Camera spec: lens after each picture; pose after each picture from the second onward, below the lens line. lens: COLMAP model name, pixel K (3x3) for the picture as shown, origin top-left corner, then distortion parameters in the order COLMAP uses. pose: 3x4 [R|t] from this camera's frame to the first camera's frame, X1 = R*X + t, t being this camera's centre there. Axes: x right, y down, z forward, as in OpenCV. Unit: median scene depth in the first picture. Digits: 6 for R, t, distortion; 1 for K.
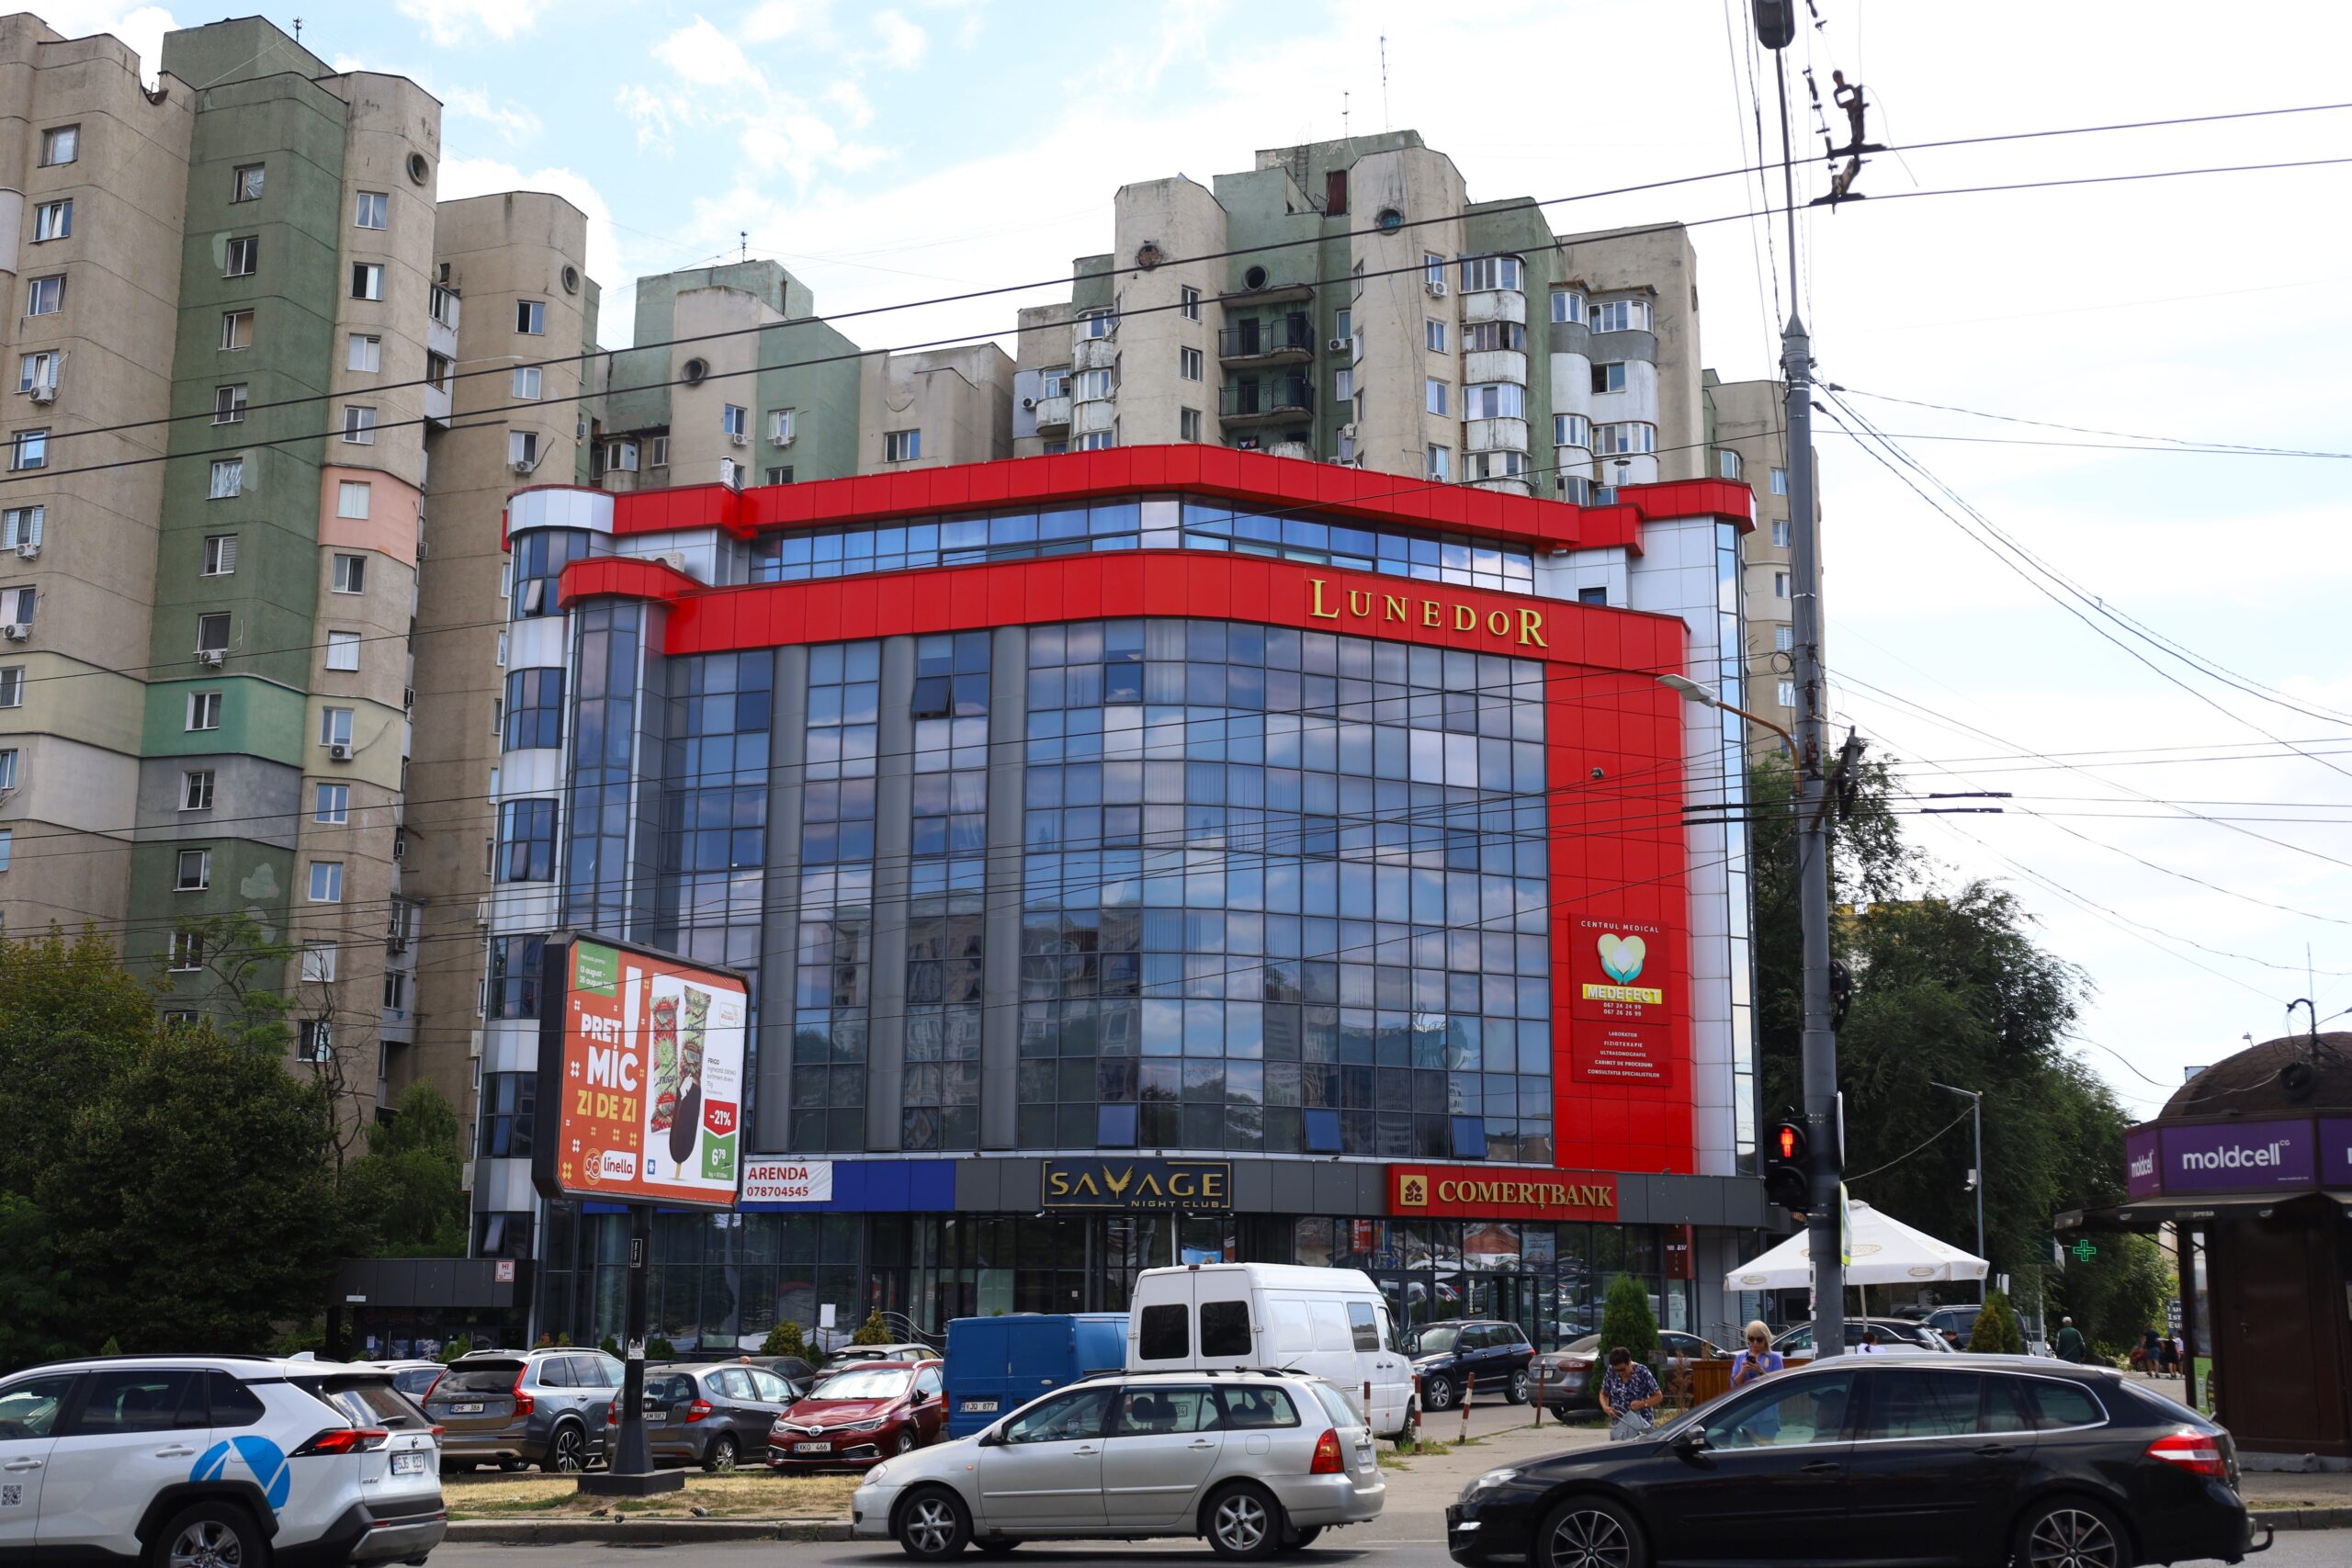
lens RADIAL K [[2646.8, 0, 1176.0], [0, 2646.8, 784.0], [0, 0, 1]] dist [0.007793, 0.032157]
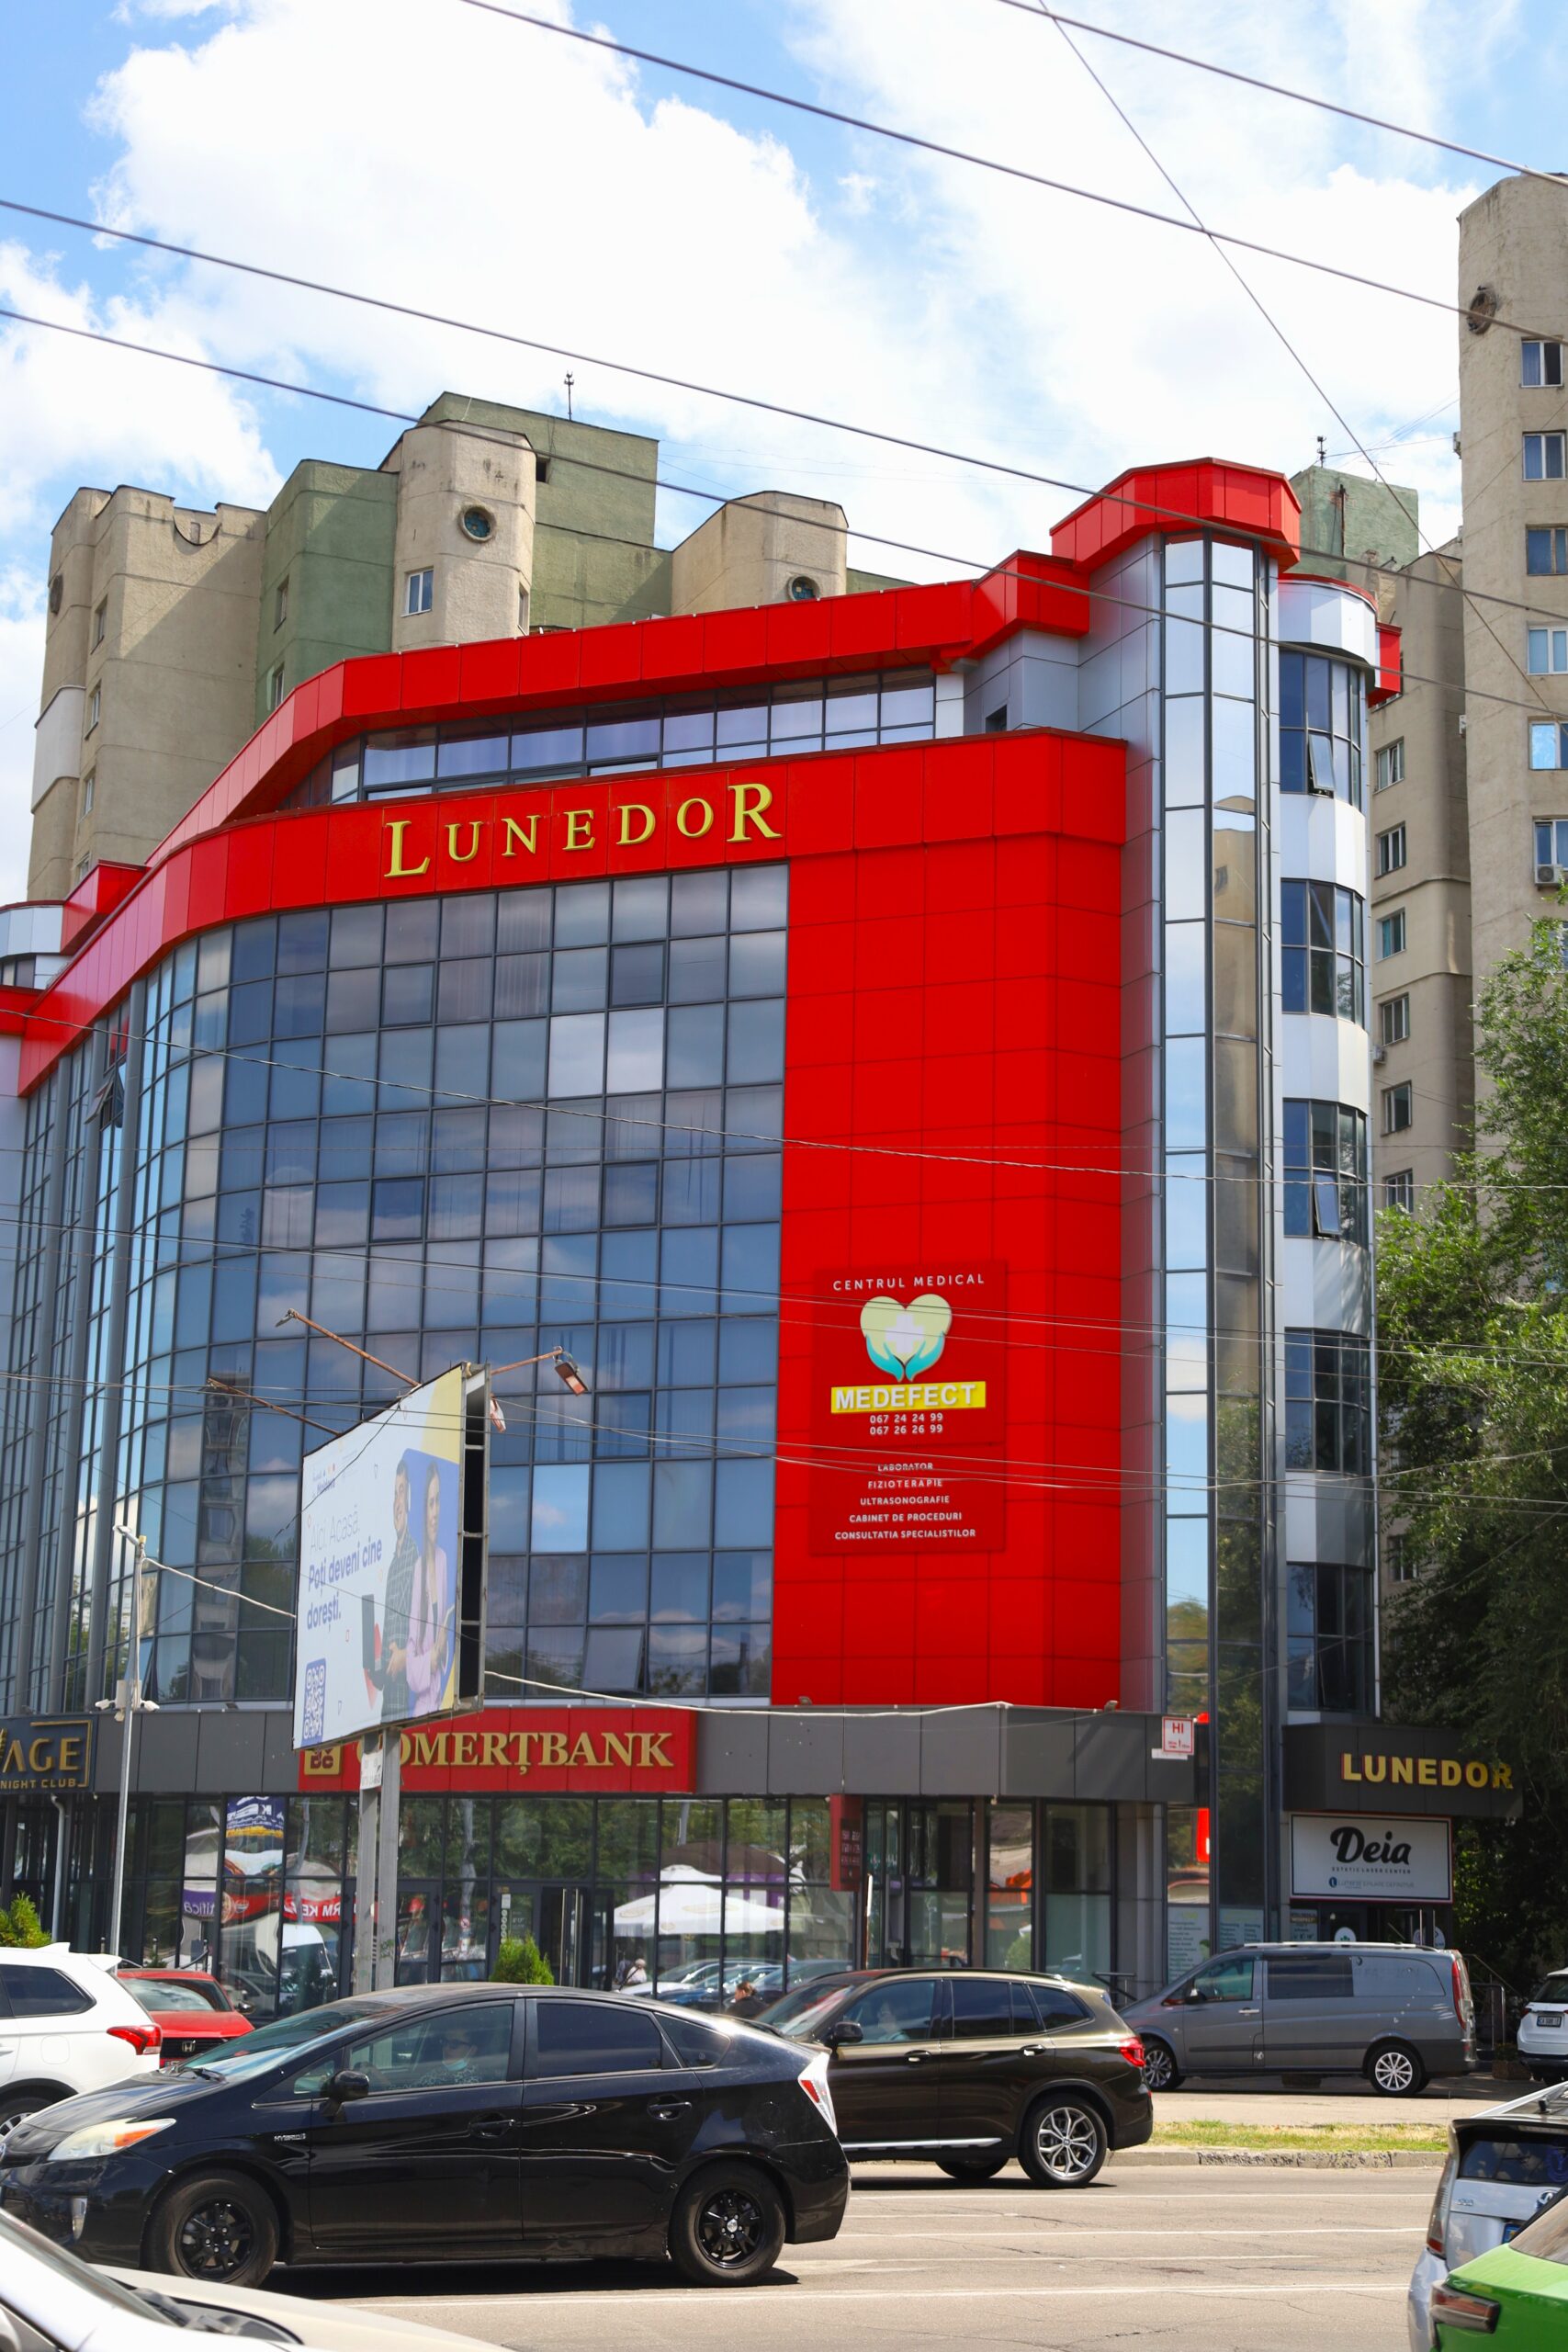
lens RADIAL K [[3445.8, 0, 807.9], [0, 3445.8, 1173.4], [0, 0, 1]] dist [-0.009906, -0.064825]
pose [[0.693457, -0.152777, -0.704114, 0.651167], [0.131816, 0.987668, -0.084480, 0.086321], [0.708338, -0.034230, 0.705043, 0.428808]]
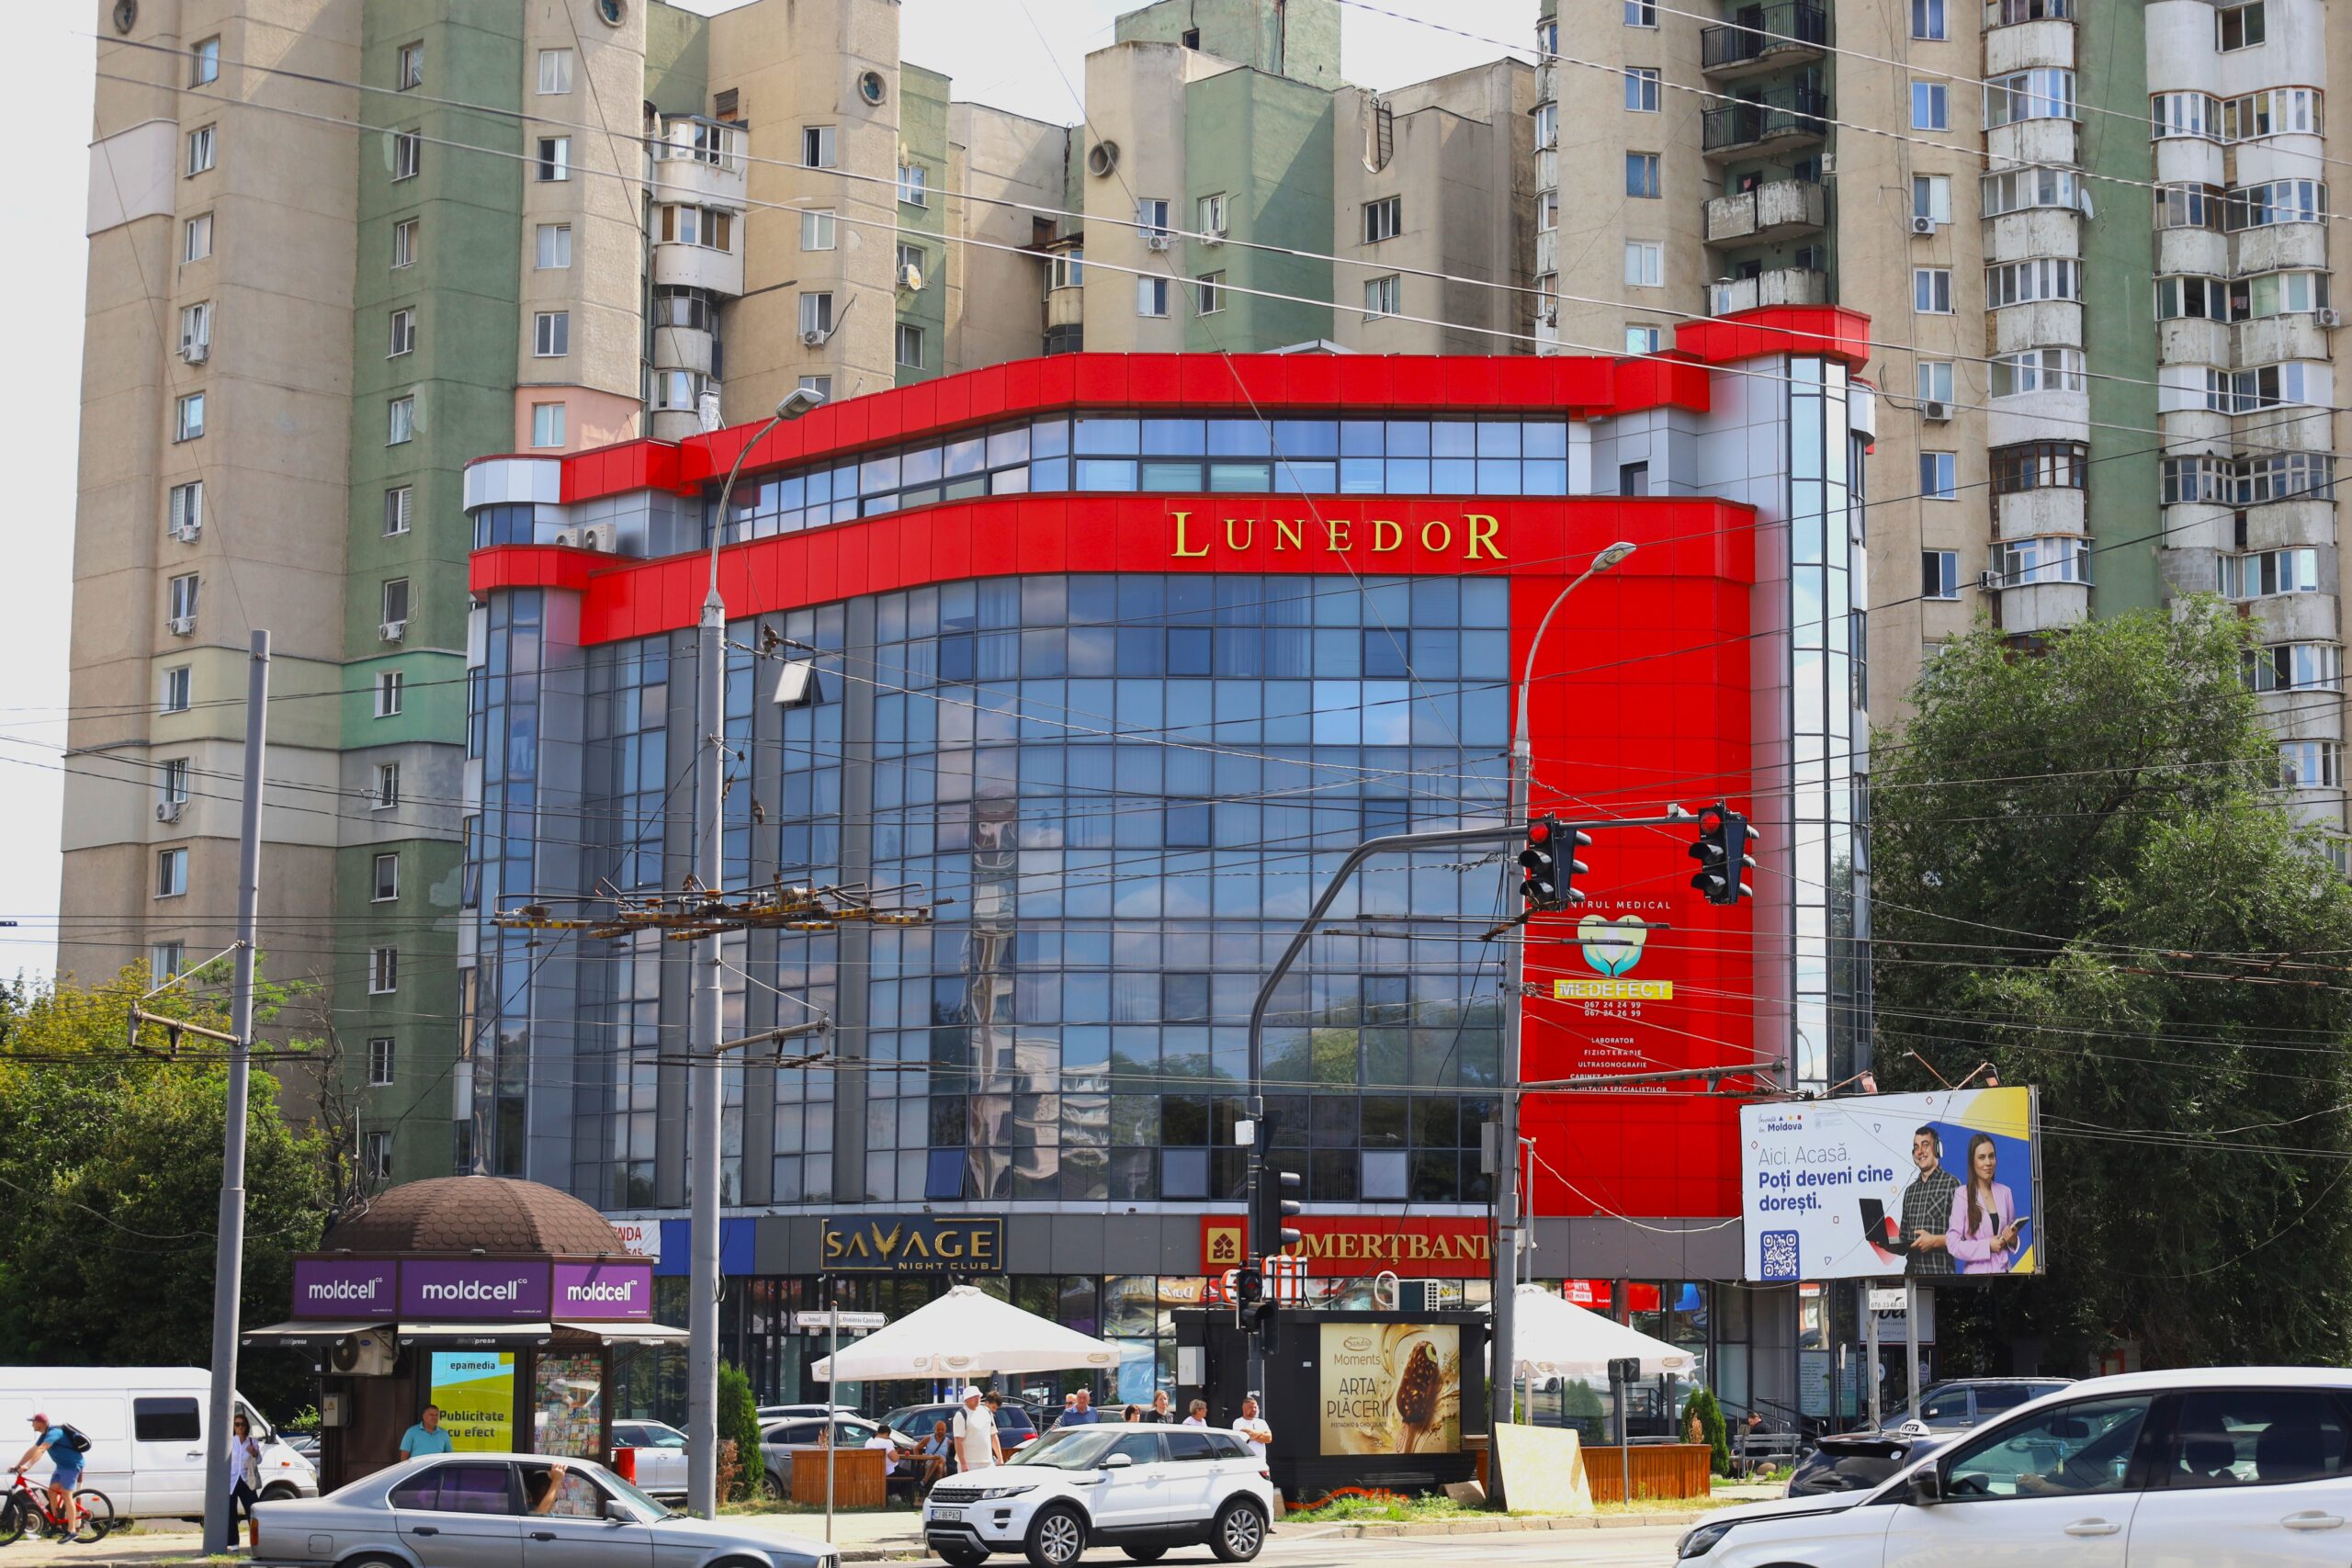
lens RADIAL K [[4285.2, 0, 1176.0], [0, 4285.2, 784.0], [0, 0, 1]] dist [-0.021392, 0.179896]
pose [[0.902398, -0.057666, -0.427027, 0.568483], [0.085611, 0.995242, 0.046518, -0.050325], [0.422313, -0.078536, 0.903042, -0.201290]]
